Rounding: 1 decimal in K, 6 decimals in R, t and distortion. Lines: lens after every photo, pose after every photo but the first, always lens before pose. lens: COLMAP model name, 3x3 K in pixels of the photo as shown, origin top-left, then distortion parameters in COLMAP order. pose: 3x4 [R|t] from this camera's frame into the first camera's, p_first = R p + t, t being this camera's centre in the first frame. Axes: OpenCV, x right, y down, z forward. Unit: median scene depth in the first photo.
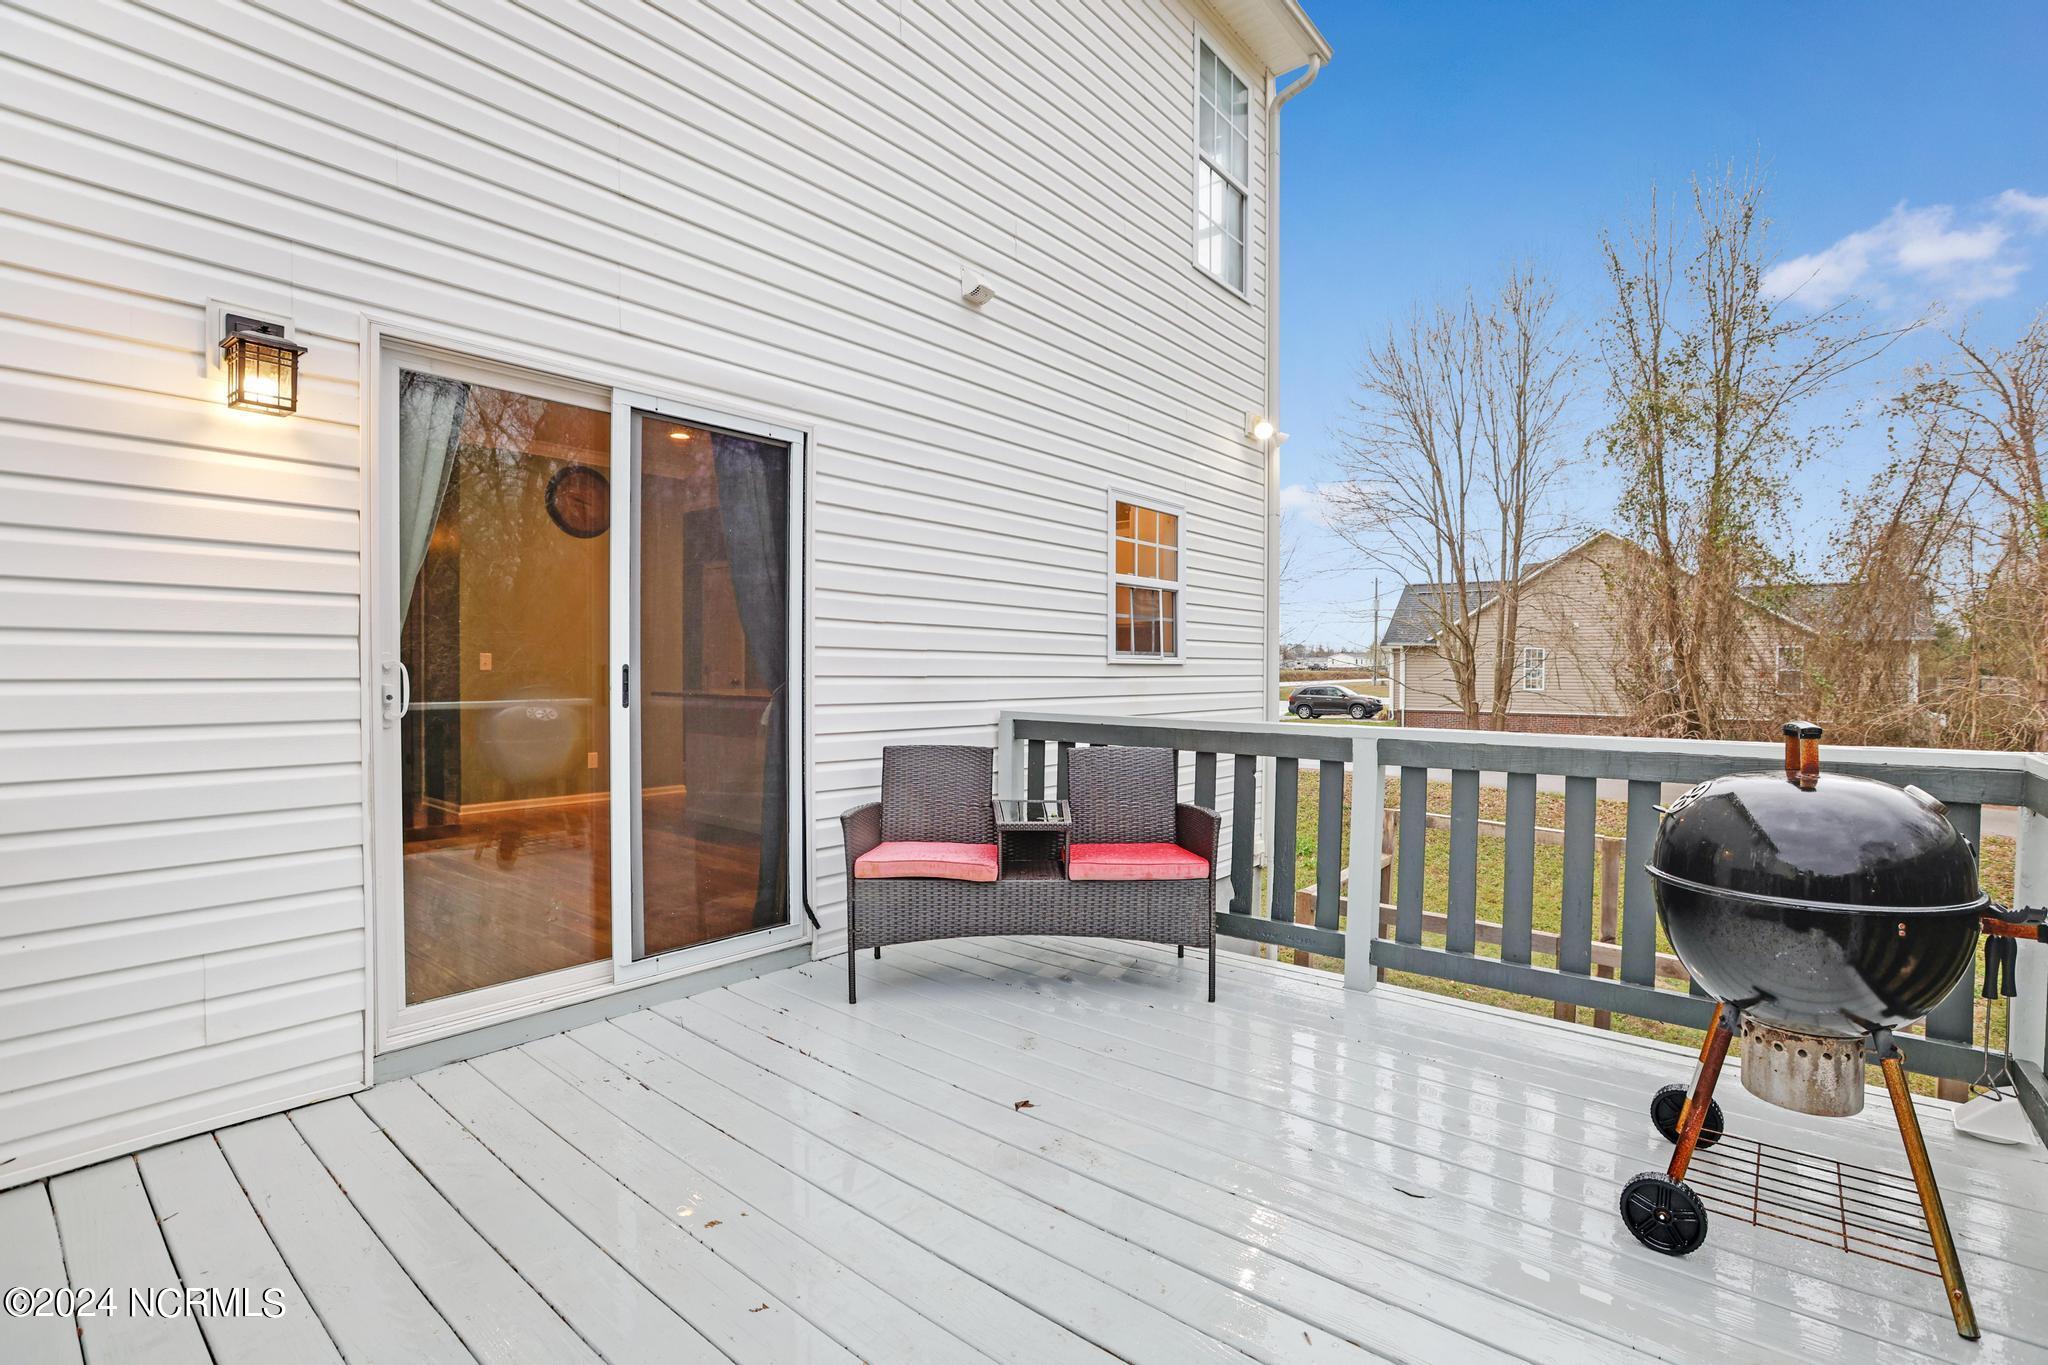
lens RADIAL K [[927.2, 0, 1024.0], [0, 927.2, 682.5], [0, 0, 1]] dist [-0.030255, 0.000260]
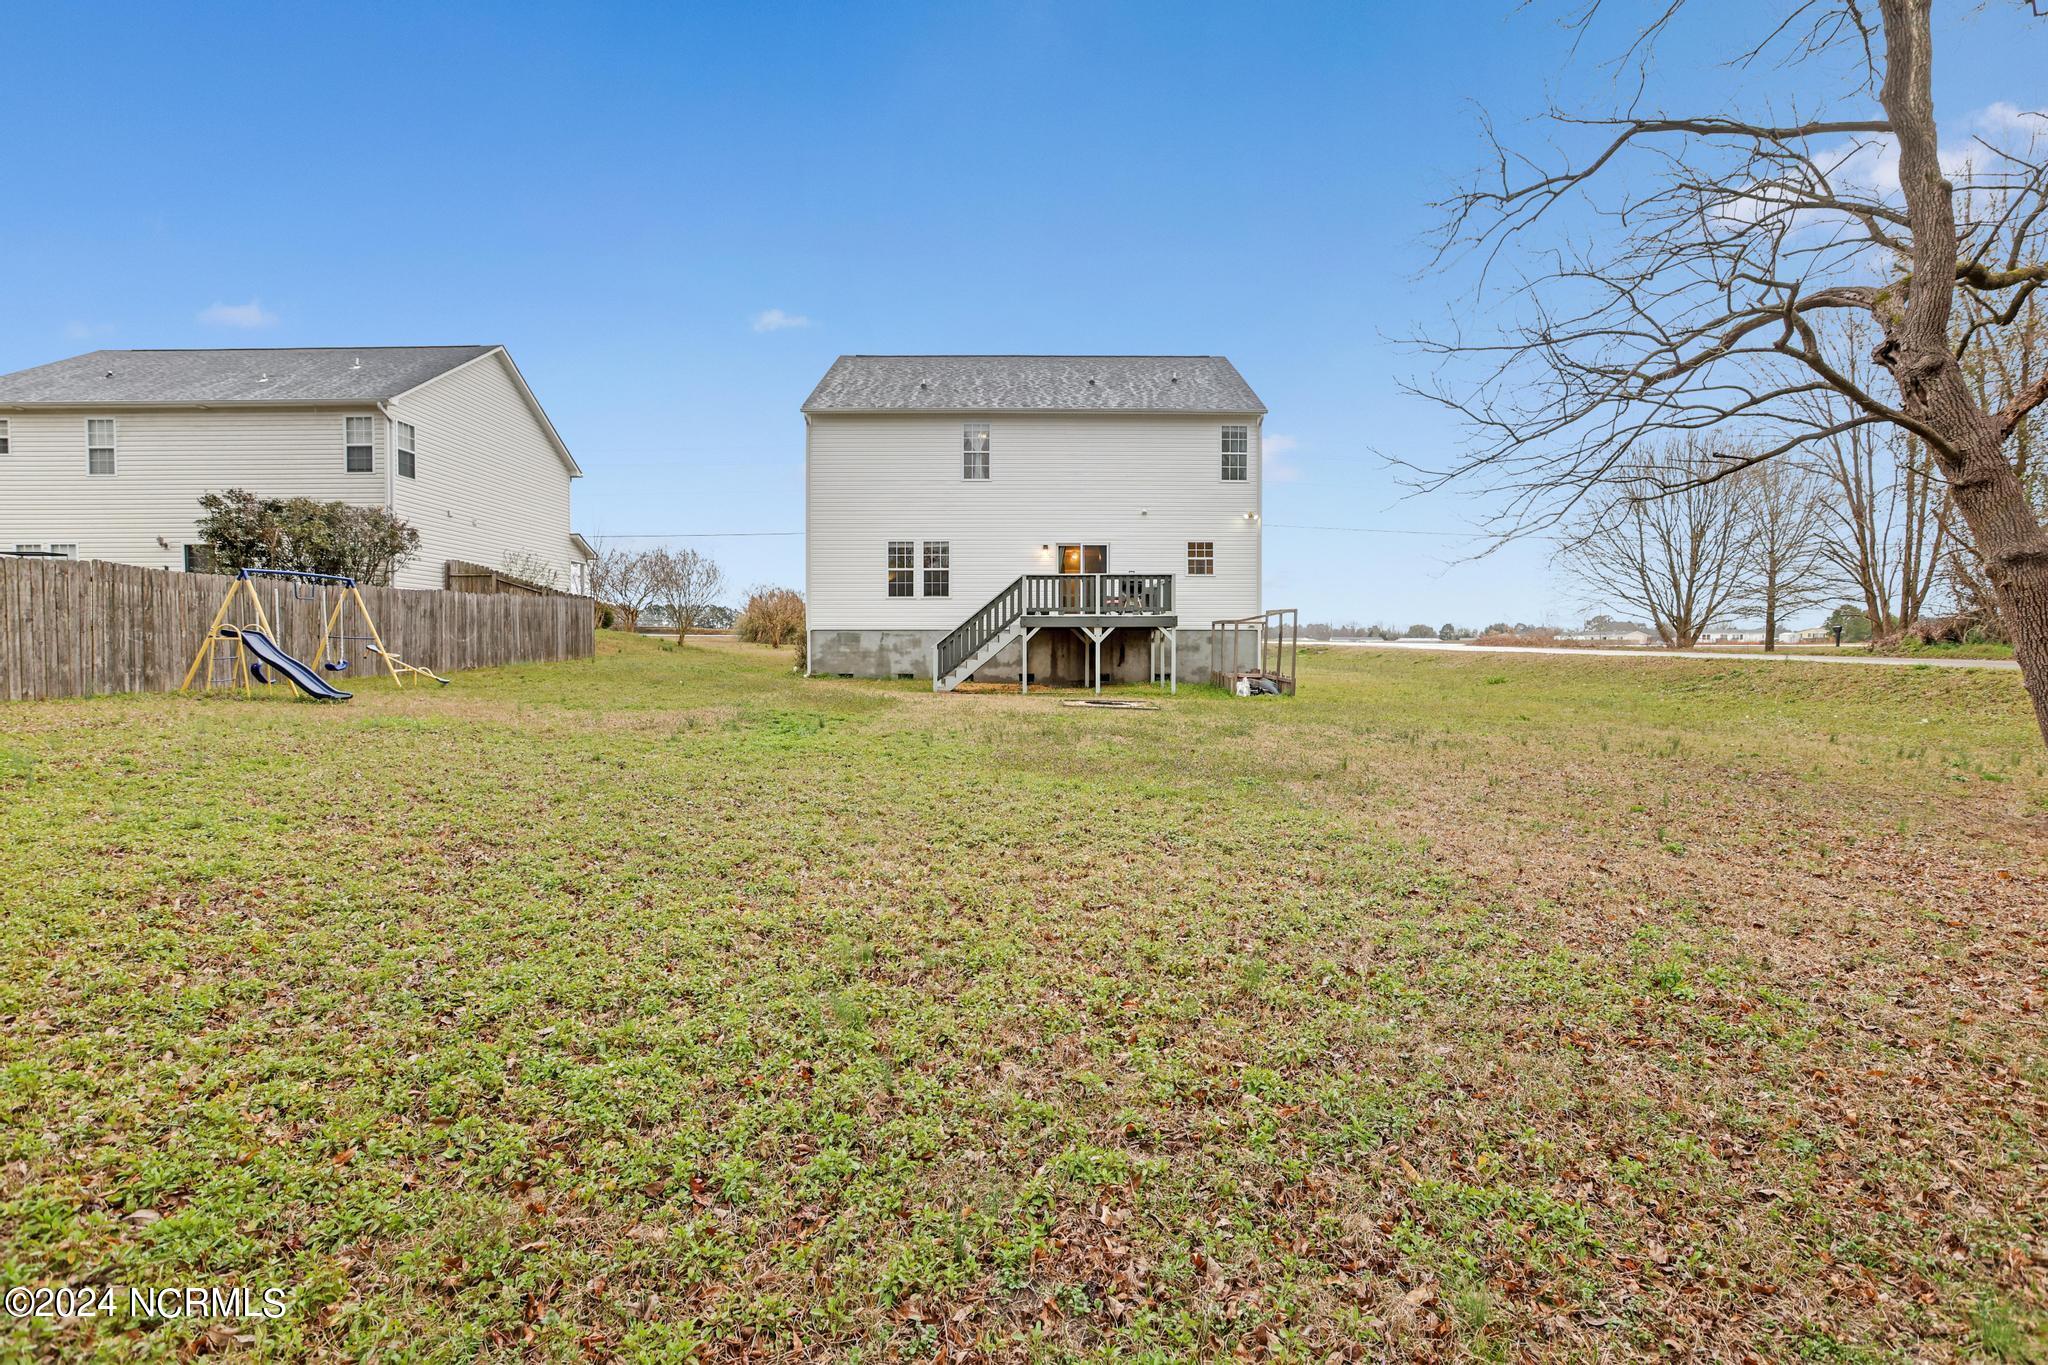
lens RADIAL K [[927.2, 0, 1024.0], [0, 927.2, 682.5], [0, 0, 1]] dist [-0.030255, 0.000260]
pose [[0.658995, 0.018619, -0.751917, 0.888915], [-0.008568, 0.999815, 0.017248, 0.127365], [0.752098, -0.004924, 0.659032, -0.787789]]
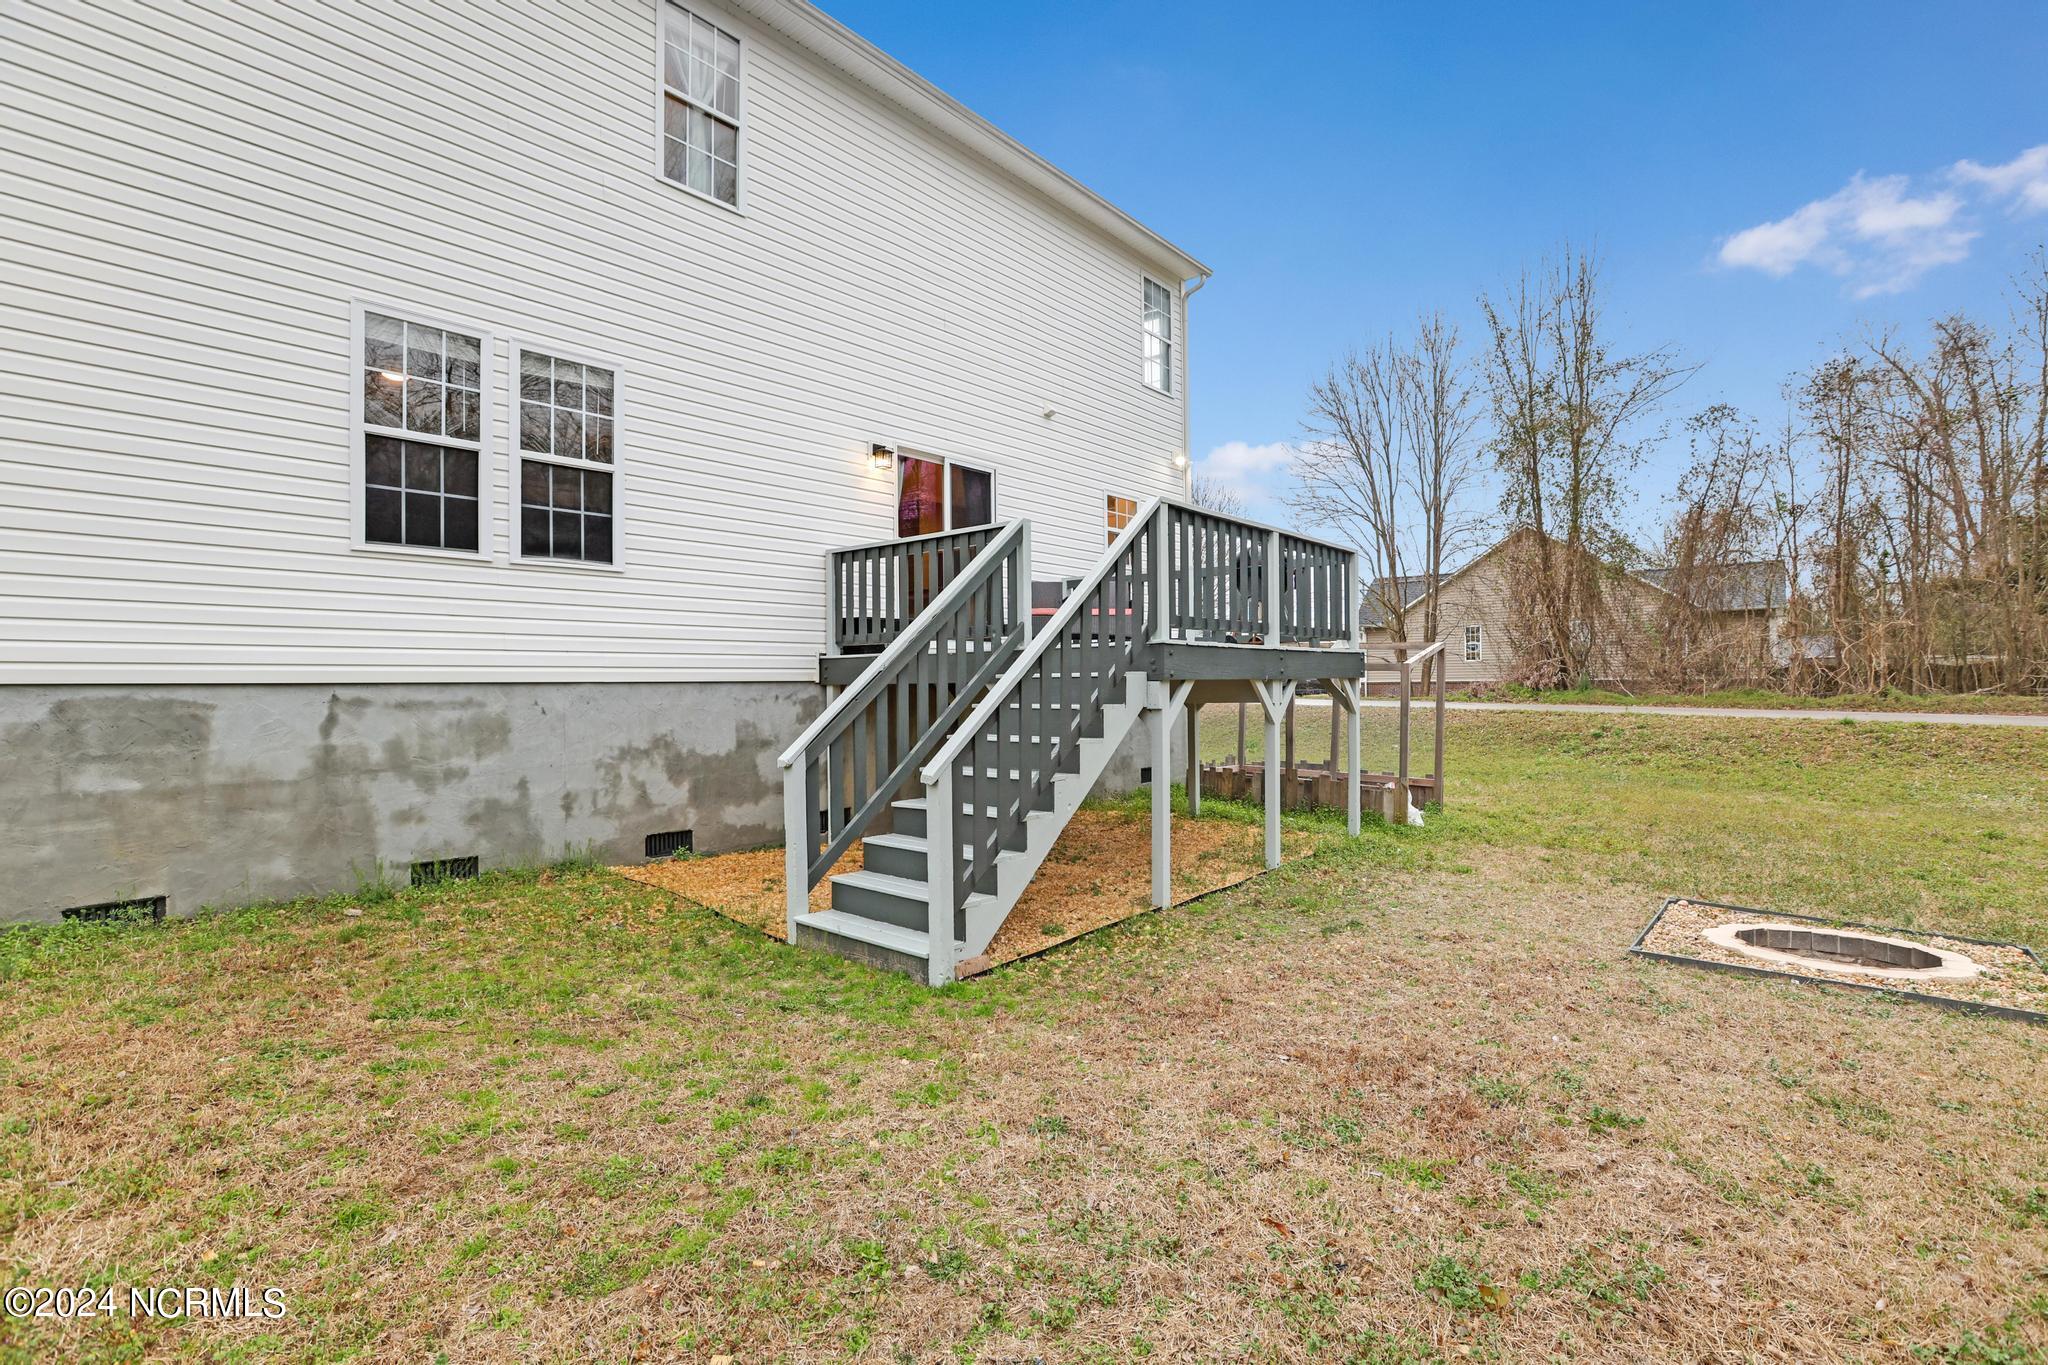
lens RADIAL K [[927.2, 0, 1024.0], [0, 927.2, 682.5], [0, 0, 1]] dist [-0.030255, 0.000260]
pose [[0.999832, -0.016022, -0.008878, -0.025793], [0.015884, 0.999755, -0.015439, 0.083815], [0.009123, 0.015296, 0.999841, -0.358266]]
